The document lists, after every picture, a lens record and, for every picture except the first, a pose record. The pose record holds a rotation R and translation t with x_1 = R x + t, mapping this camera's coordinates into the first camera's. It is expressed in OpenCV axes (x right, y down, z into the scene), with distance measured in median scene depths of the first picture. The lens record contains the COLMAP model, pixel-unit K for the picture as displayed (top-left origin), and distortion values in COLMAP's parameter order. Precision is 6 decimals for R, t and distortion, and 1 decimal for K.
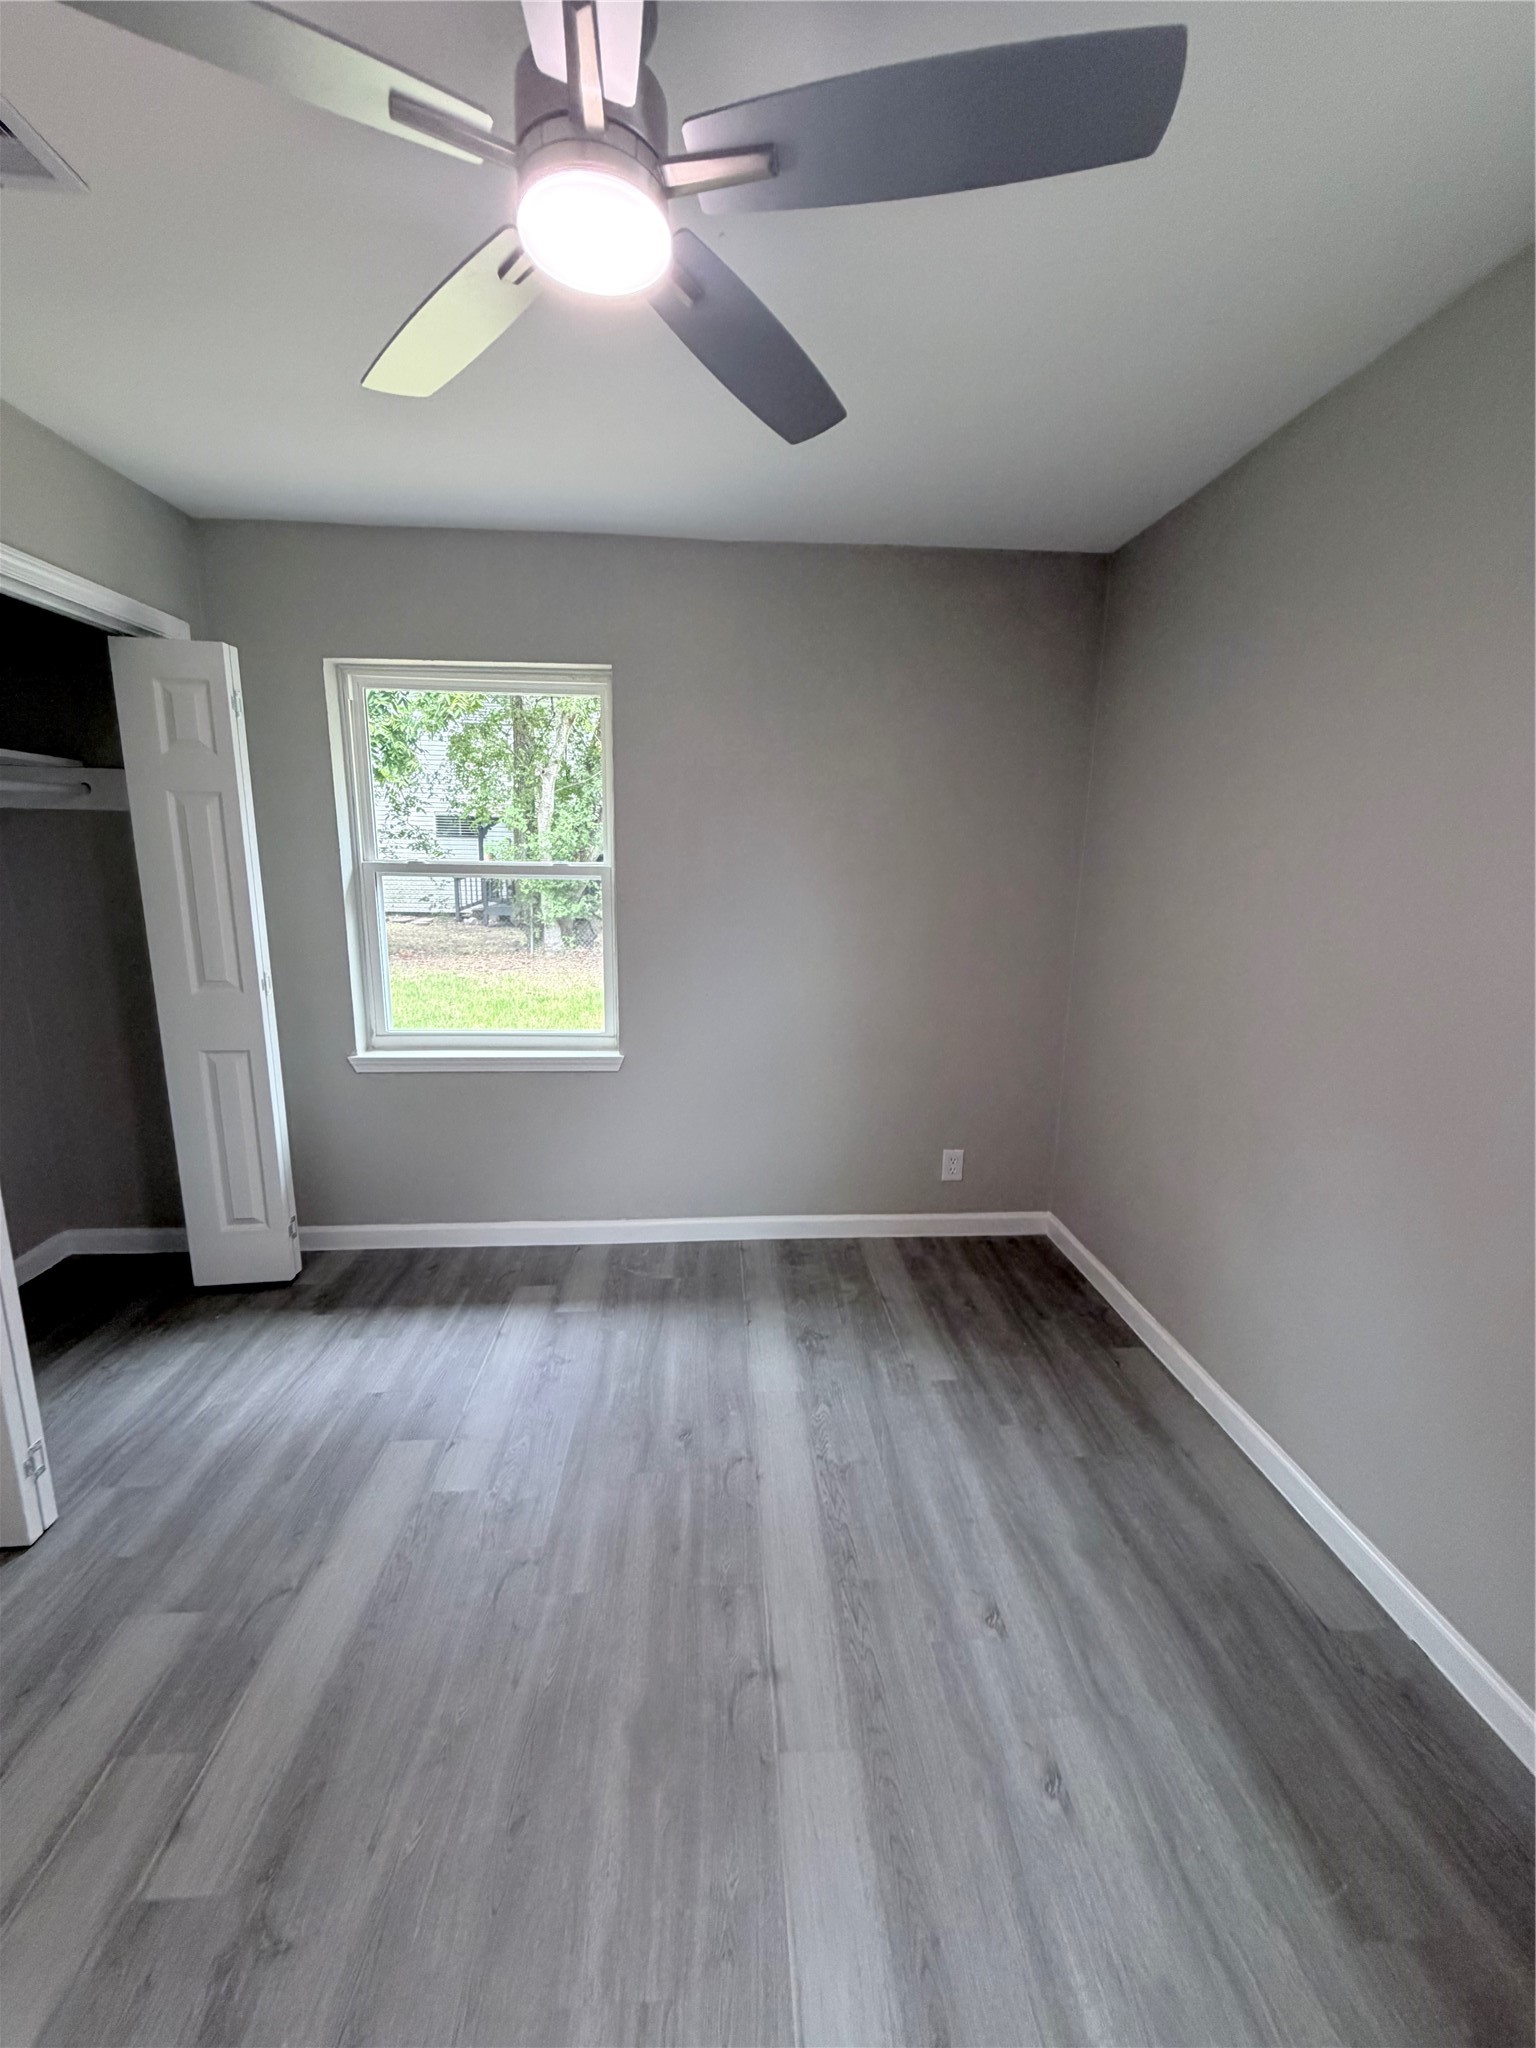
lens RADIAL K [[817.4, 0, 771.8], [0, 817.4, 1020.9], [0, 0, 1]] dist [0.000572, 0.000274]
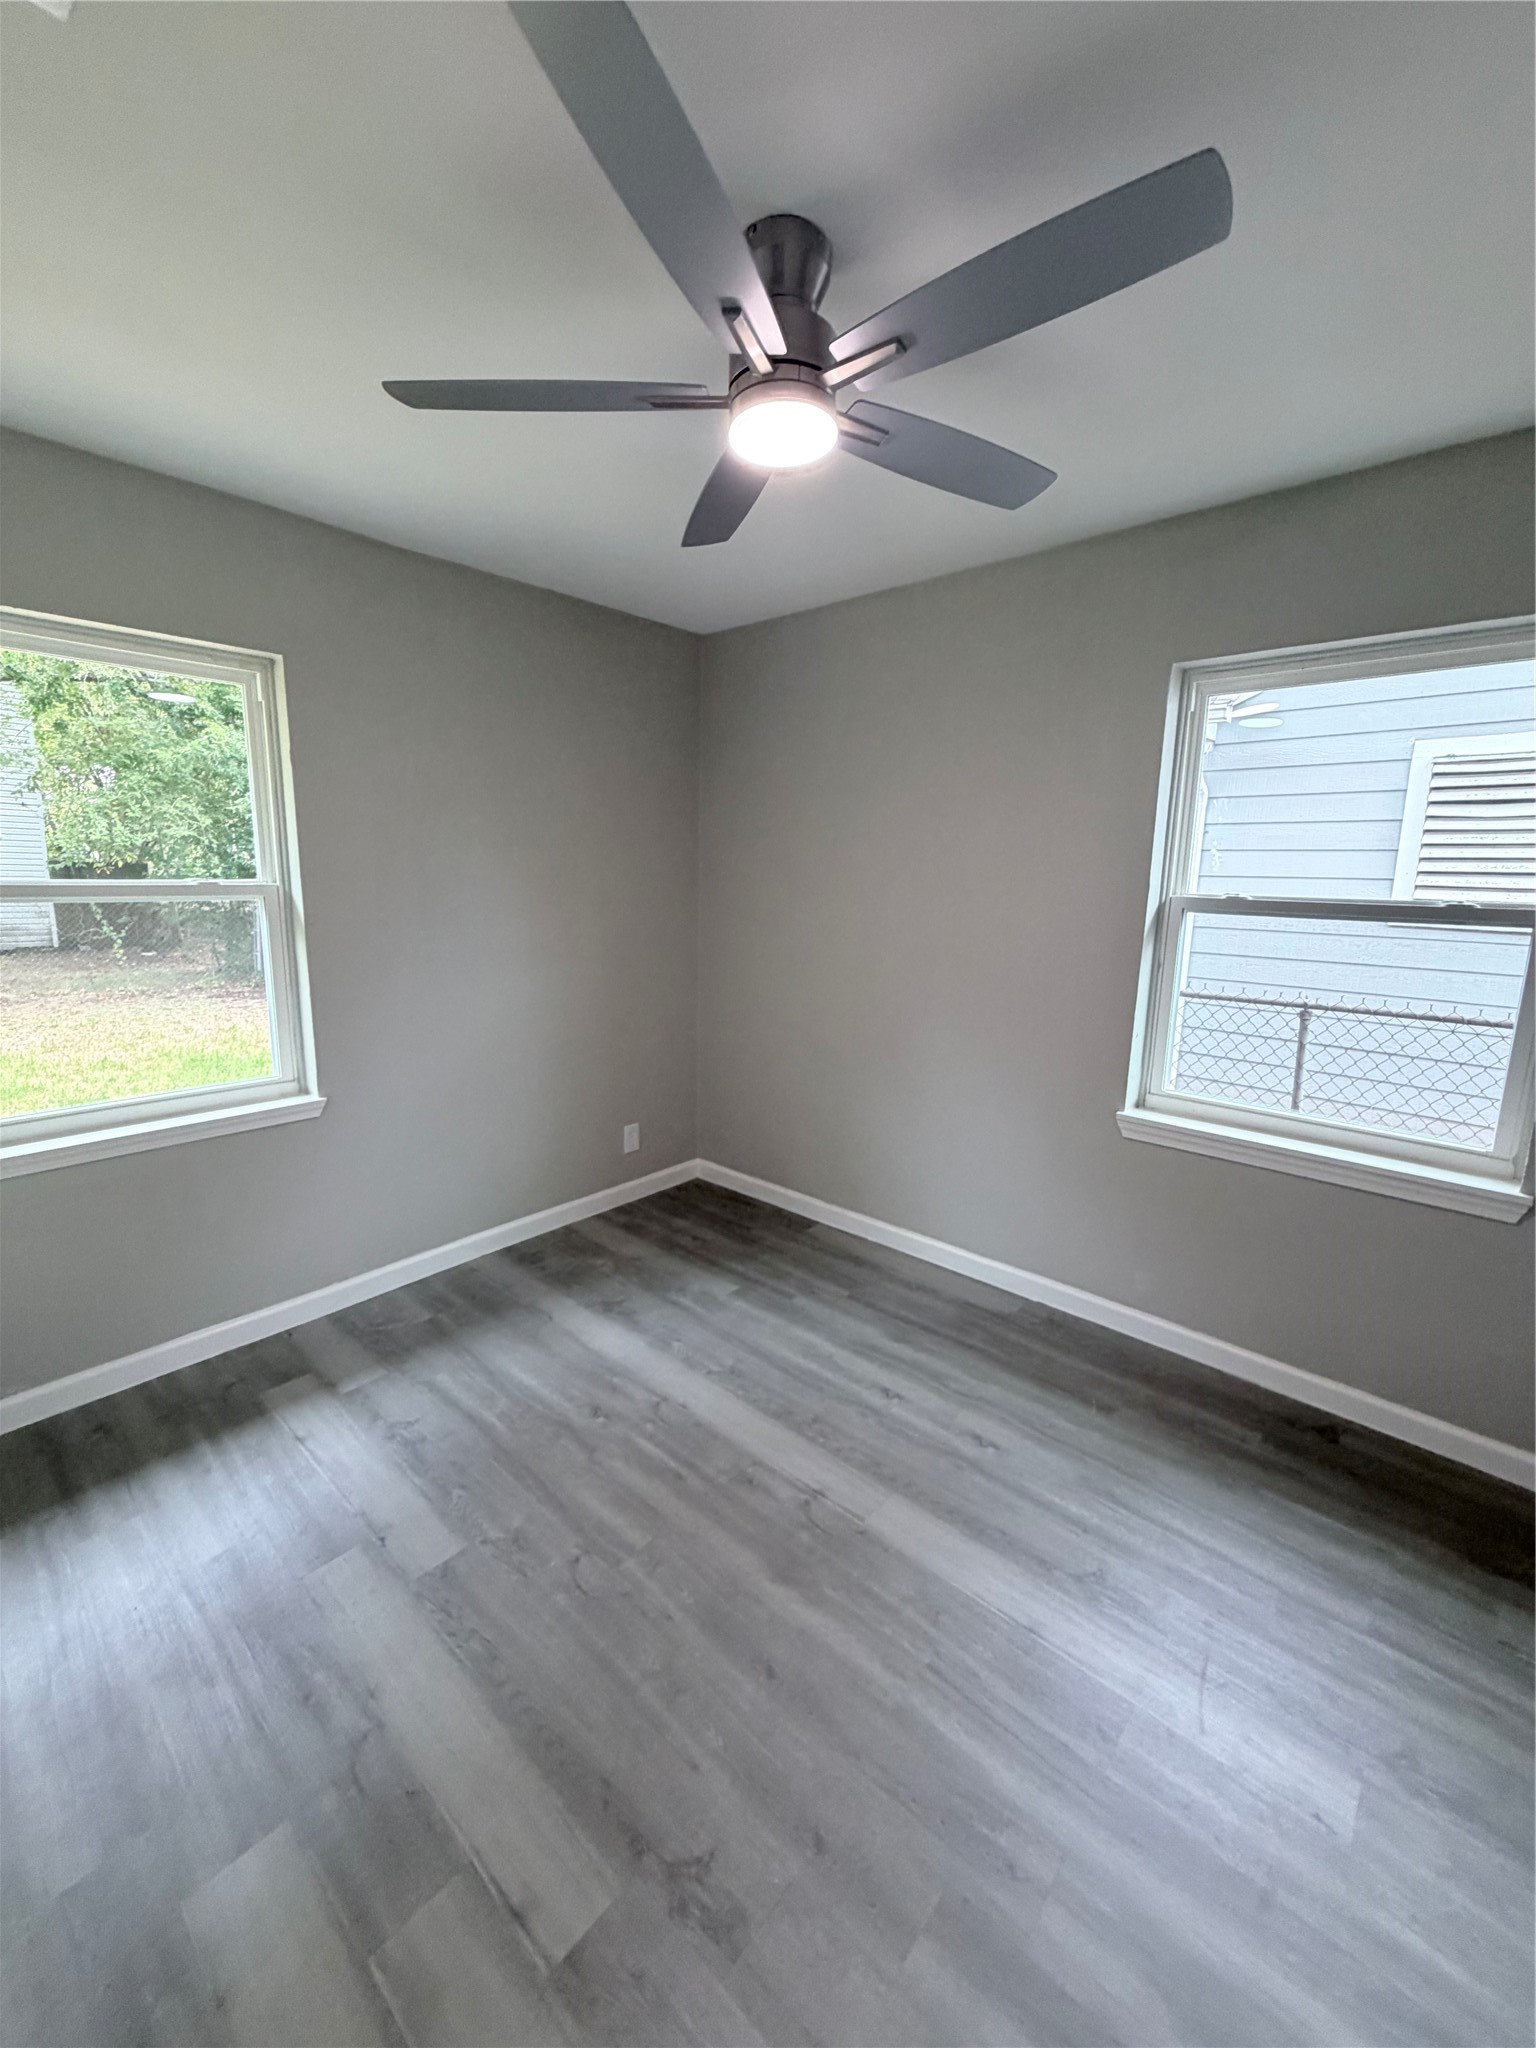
lens RADIAL K [[817.4, 0, 773.0], [0, 817.4, 1020.6], [0, 0, 1]] dist [0.000572, 0.000274]
pose [[0.715935, -0.132497, 0.685479, -0.615166], [0.135471, 0.989530, 0.049778, -0.025736], [-0.684898, 0.057225, 0.726389, 0.031010]]
